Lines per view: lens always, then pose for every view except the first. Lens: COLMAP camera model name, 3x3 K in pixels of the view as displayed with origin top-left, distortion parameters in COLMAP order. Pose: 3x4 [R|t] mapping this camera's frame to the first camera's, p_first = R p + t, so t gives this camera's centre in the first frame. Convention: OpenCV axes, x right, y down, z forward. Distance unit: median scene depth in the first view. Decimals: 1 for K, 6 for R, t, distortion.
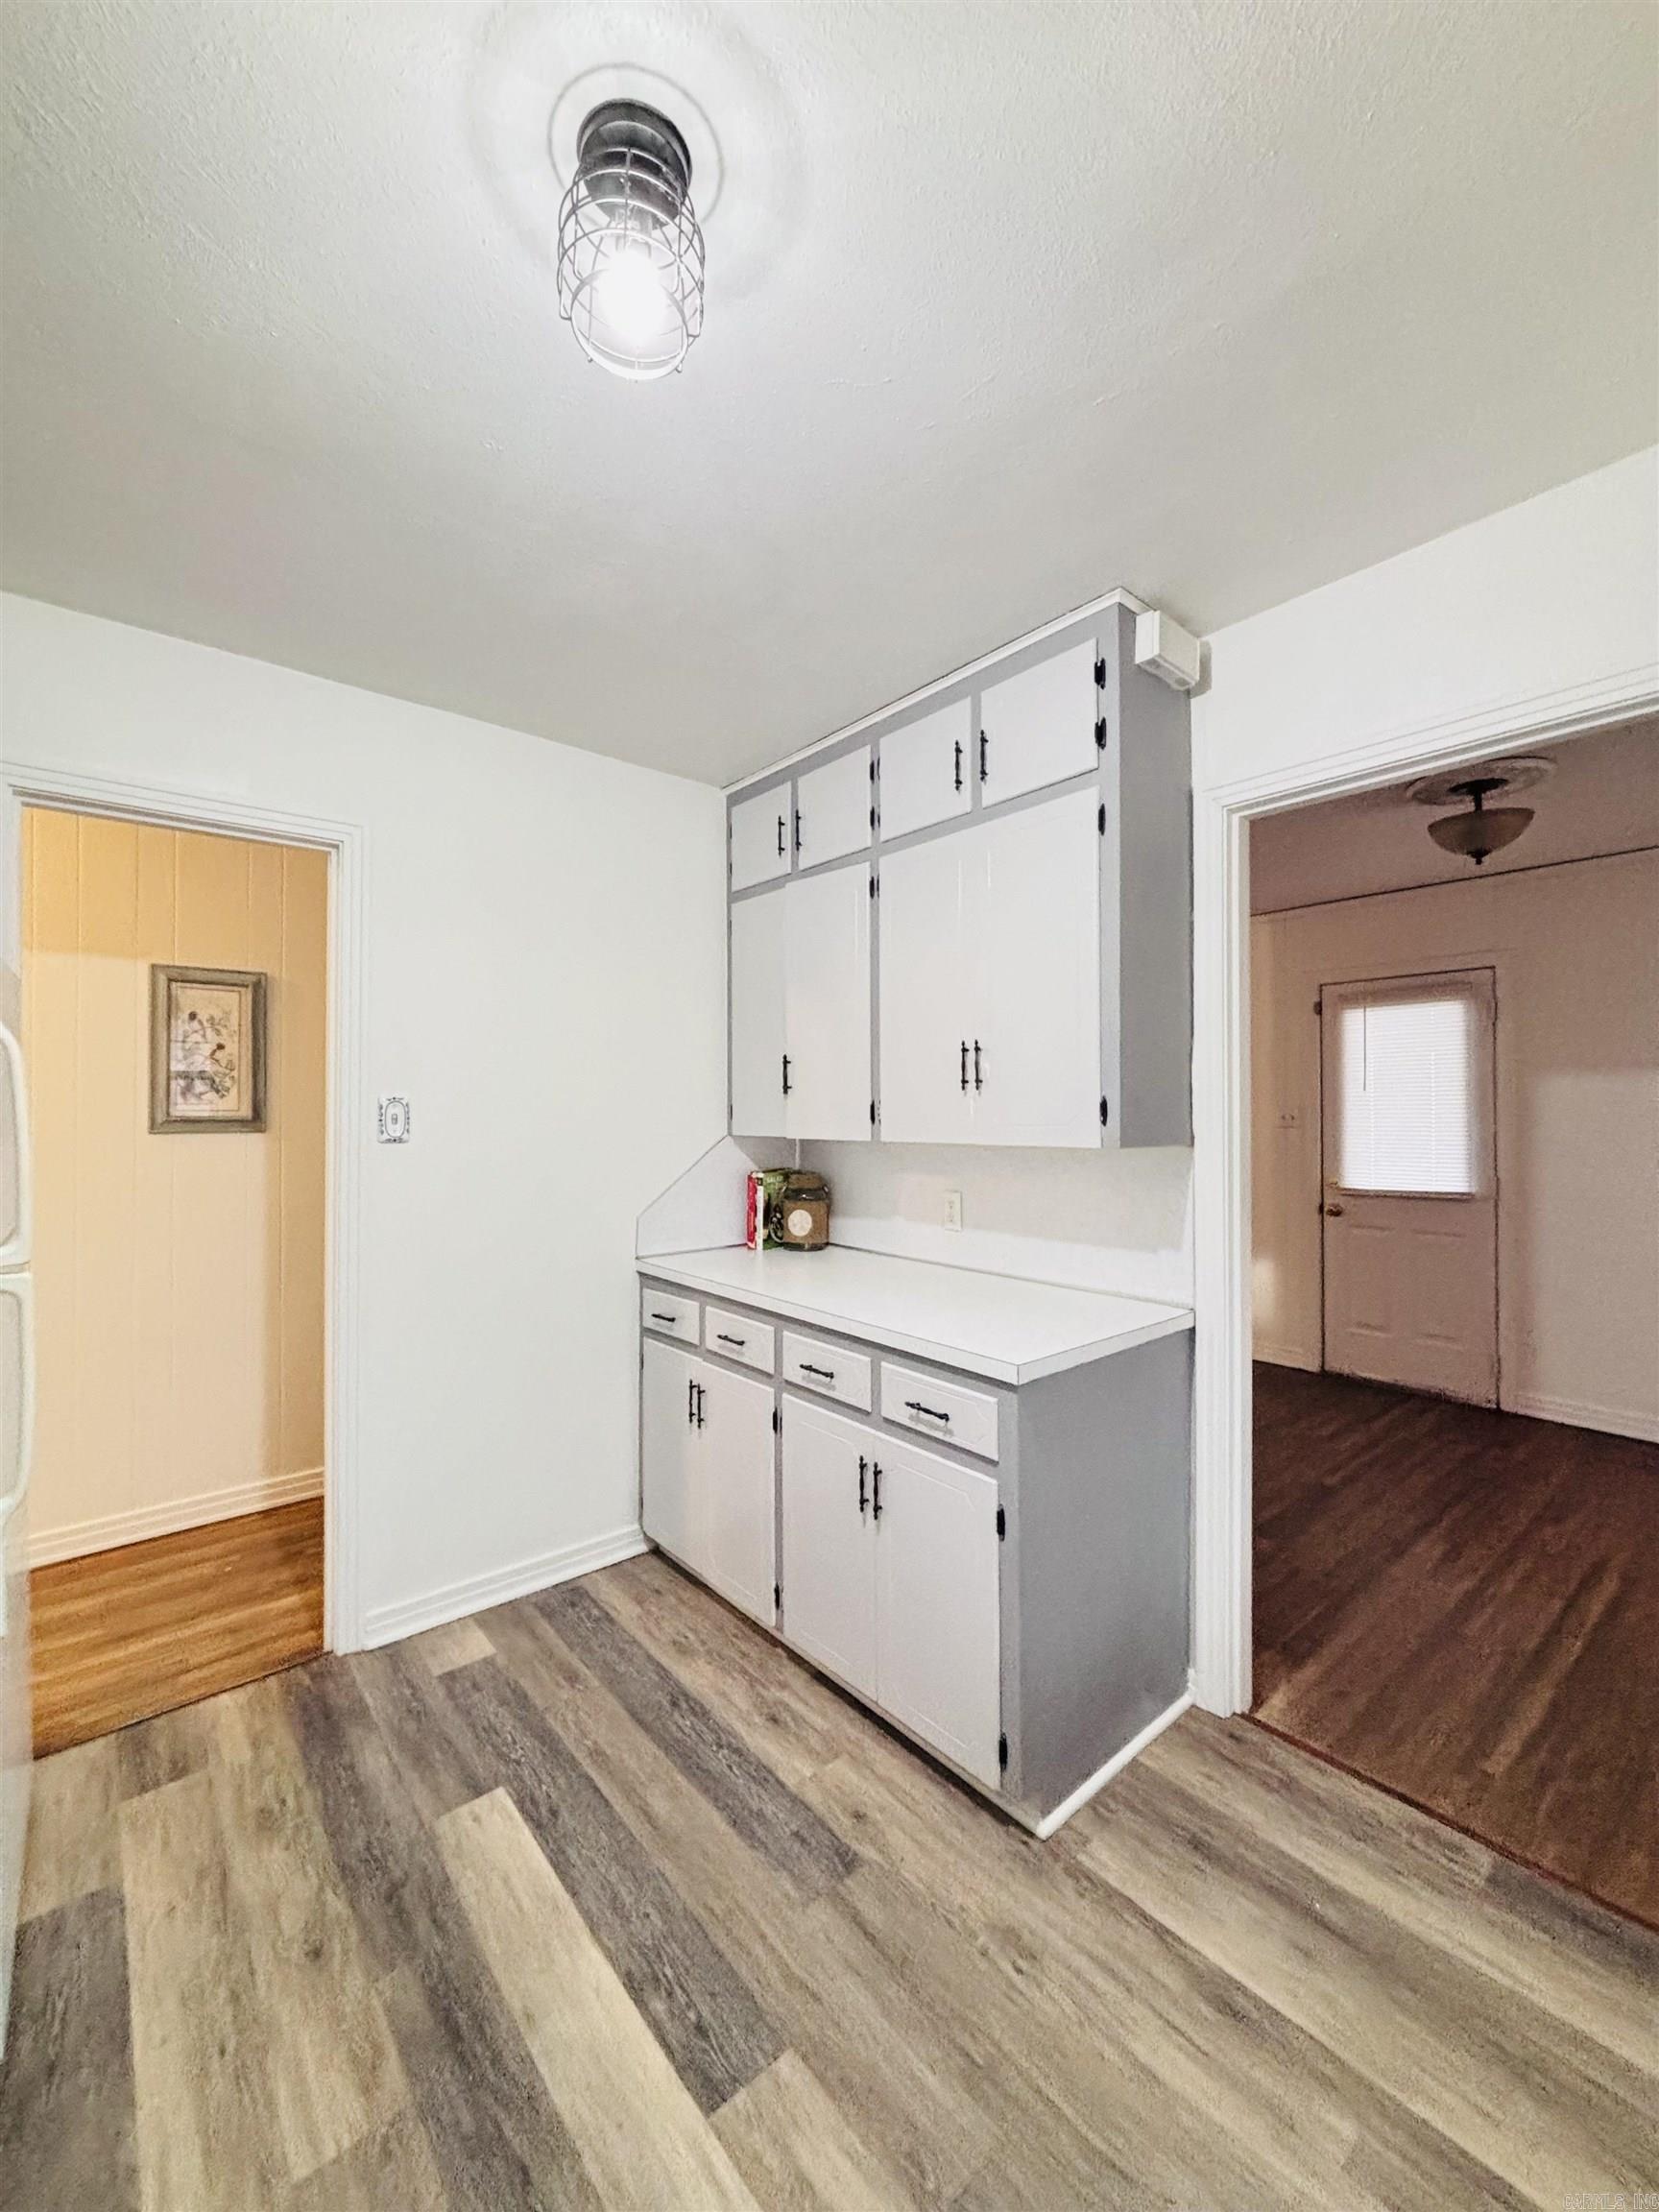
lens RADIAL K [[887.6, 0, 829.5], [0, 887.6, 1106.0], [0, 0, 1]] dist [0.000471, -0.000238]
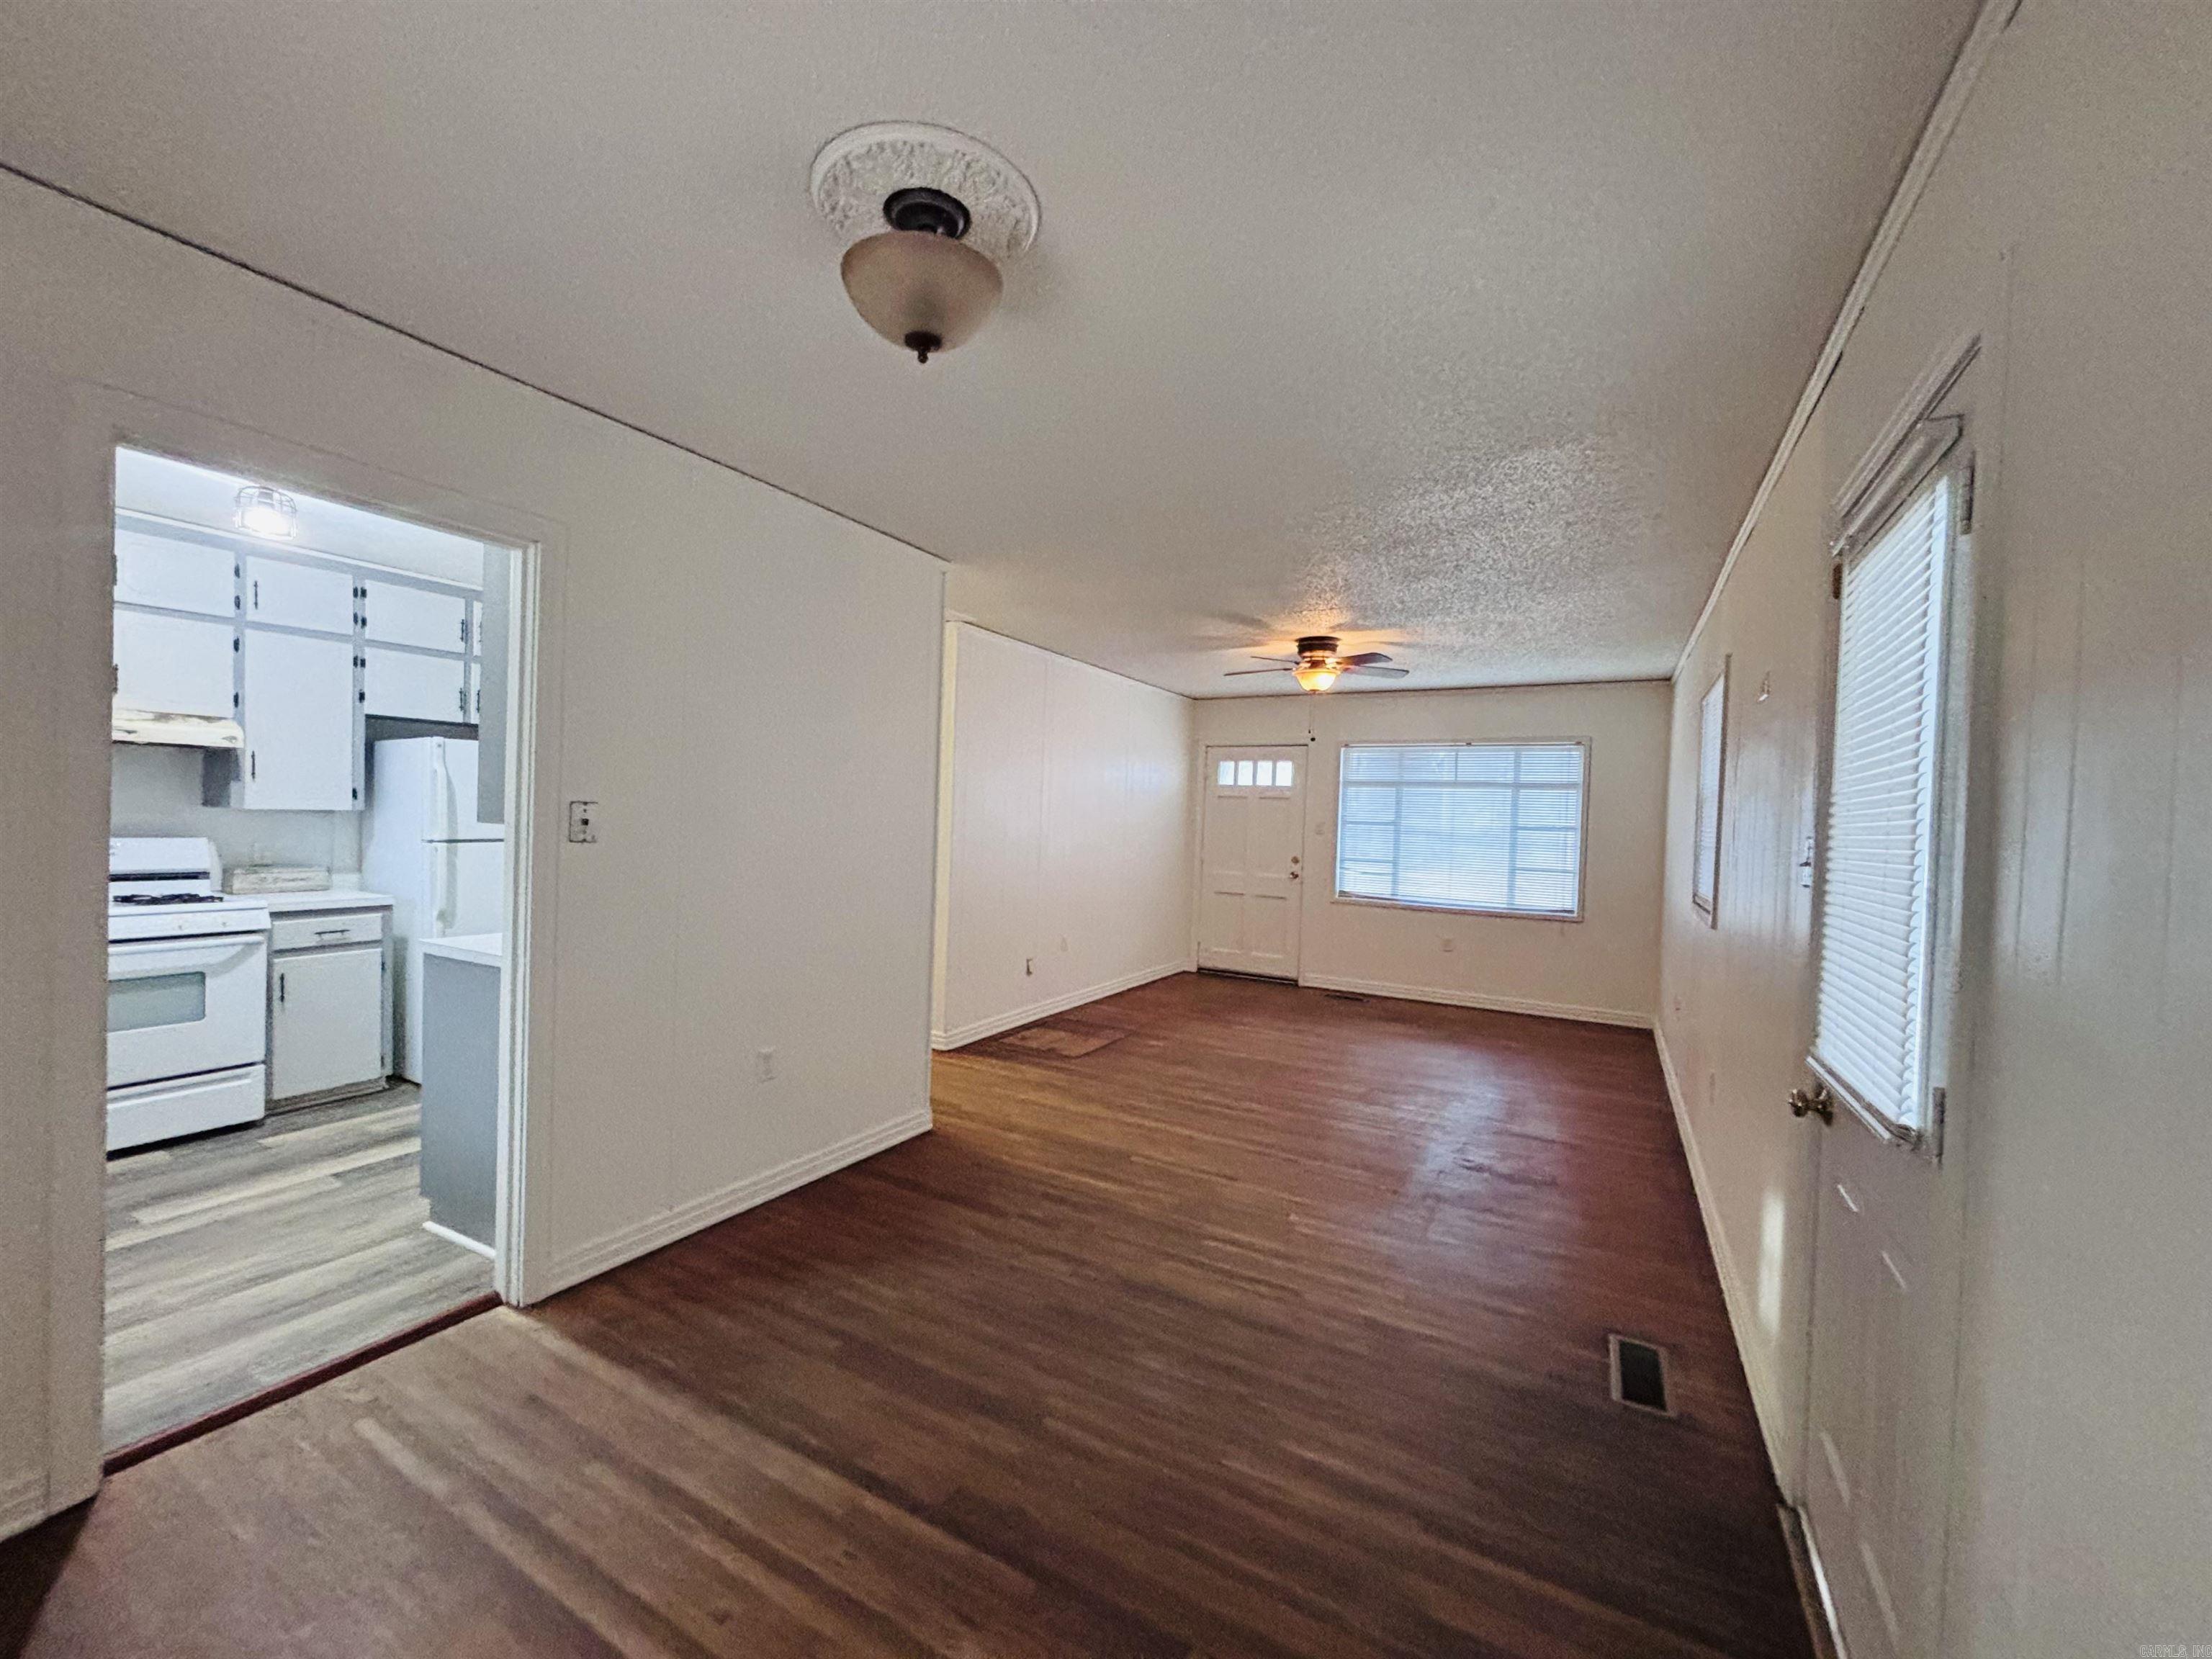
lens RADIAL K [[887.6, 0, 1113.4], [0, 887.6, 834.1], [0, 0, 1]] dist [0.000471, -0.000238]
pose [[0.356290, 0.031960, -0.933829, 2.496297], [-0.031851, 0.999249, 0.022046, 0.003021], [0.933832, 0.021889, 0.357041, 1.778453]]
